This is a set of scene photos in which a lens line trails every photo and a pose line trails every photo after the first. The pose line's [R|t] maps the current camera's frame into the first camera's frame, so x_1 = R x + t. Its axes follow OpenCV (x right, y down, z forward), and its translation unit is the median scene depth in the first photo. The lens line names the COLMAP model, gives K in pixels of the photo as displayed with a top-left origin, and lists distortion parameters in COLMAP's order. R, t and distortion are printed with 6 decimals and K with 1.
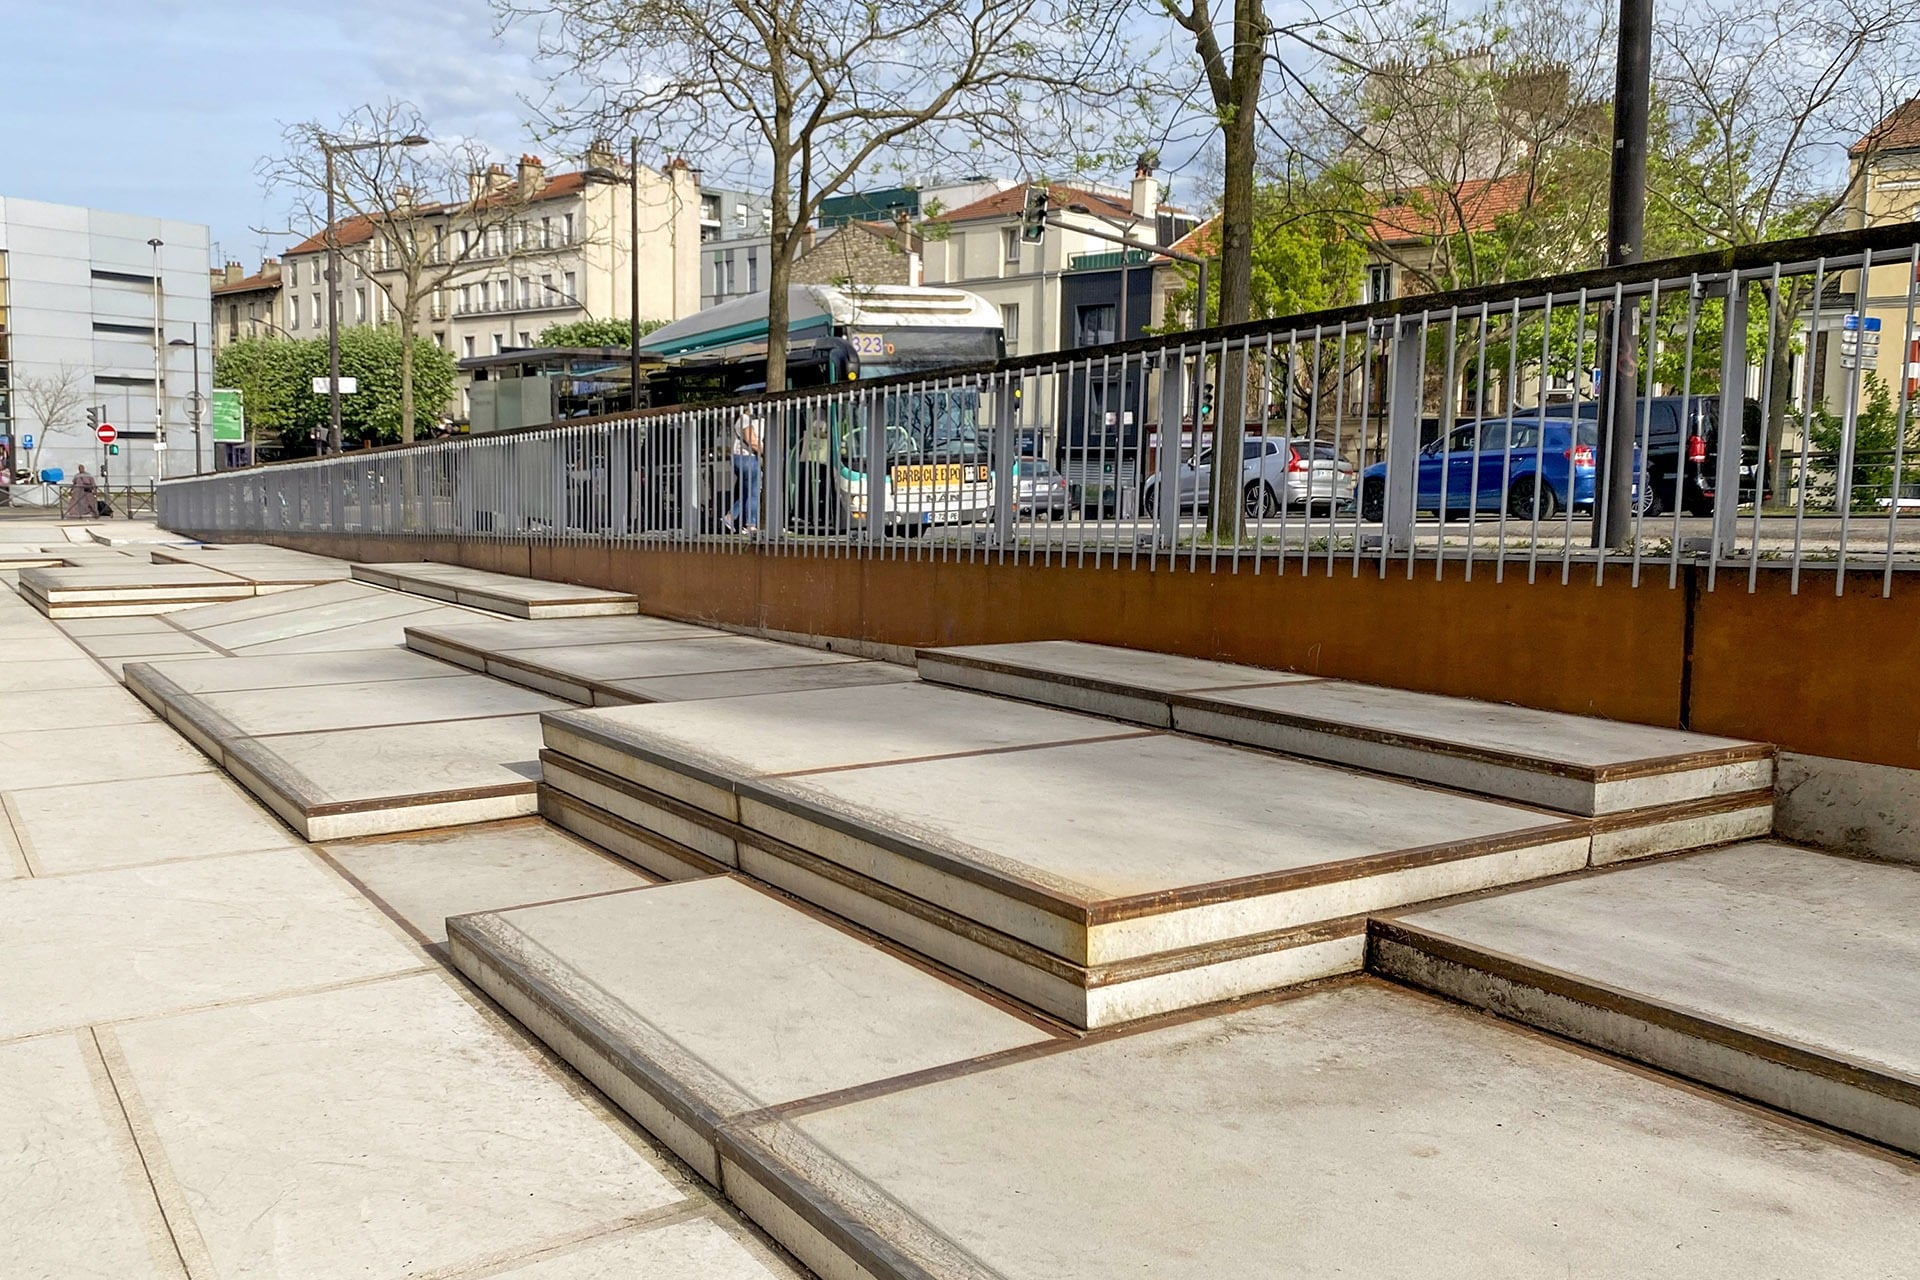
lens RADIAL K [[1542.7, 0, 964.1], [0, 1542.7, 639.6], [0, 0, 1]] dist [0.006830, -0.002597]
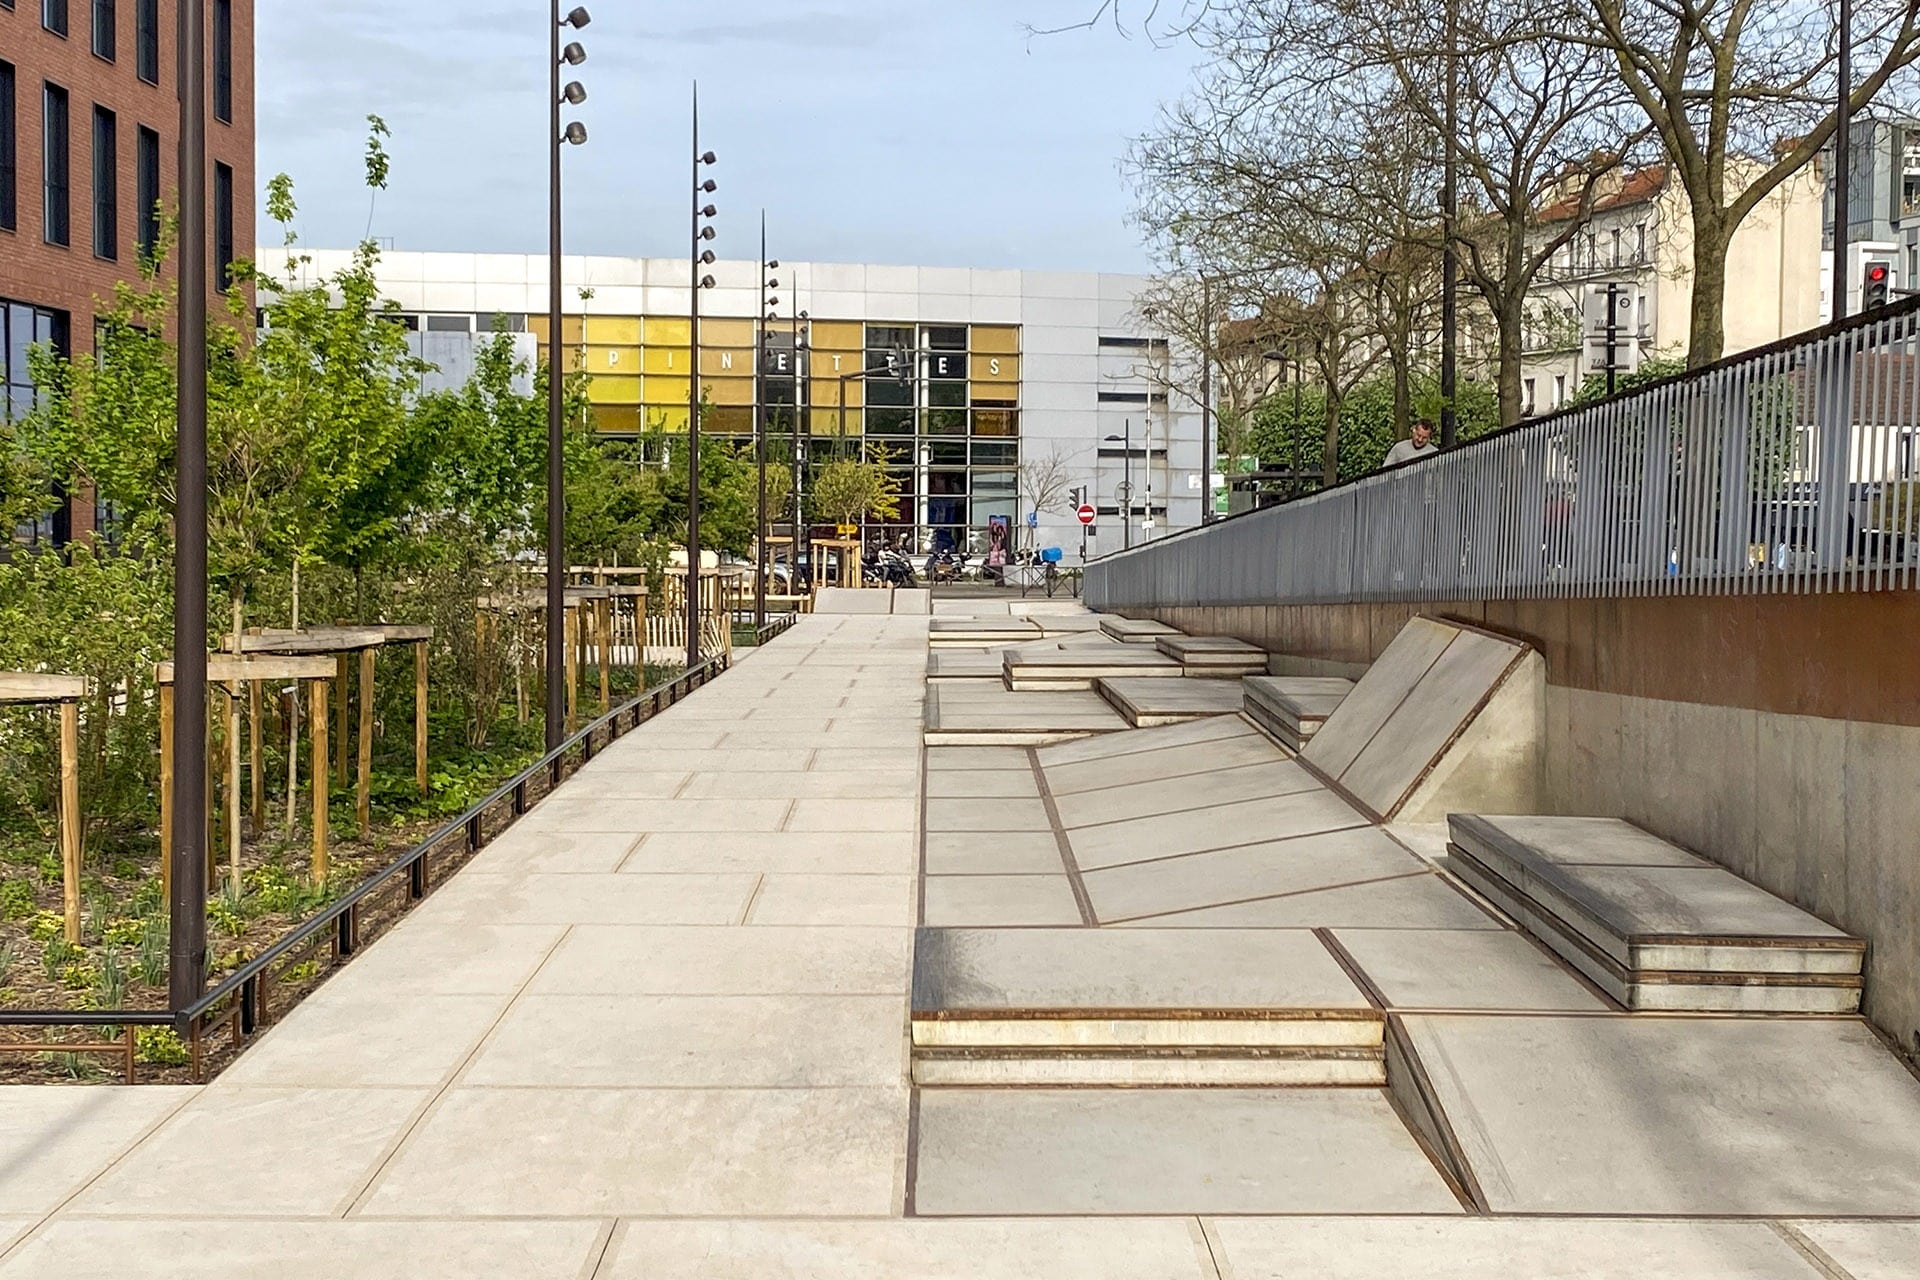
lens RADIAL K [[2643.6, 0, 960.1], [0, 2643.6, 641.5], [0, 0, 1]] dist [-0.004075, 0.000000]
pose [[0.823205, 0.020594, -0.567370, 0.293736], [-0.060879, 0.996782, -0.052149, 0.035239], [0.564470, 0.077471, 0.821810, -0.369604]]
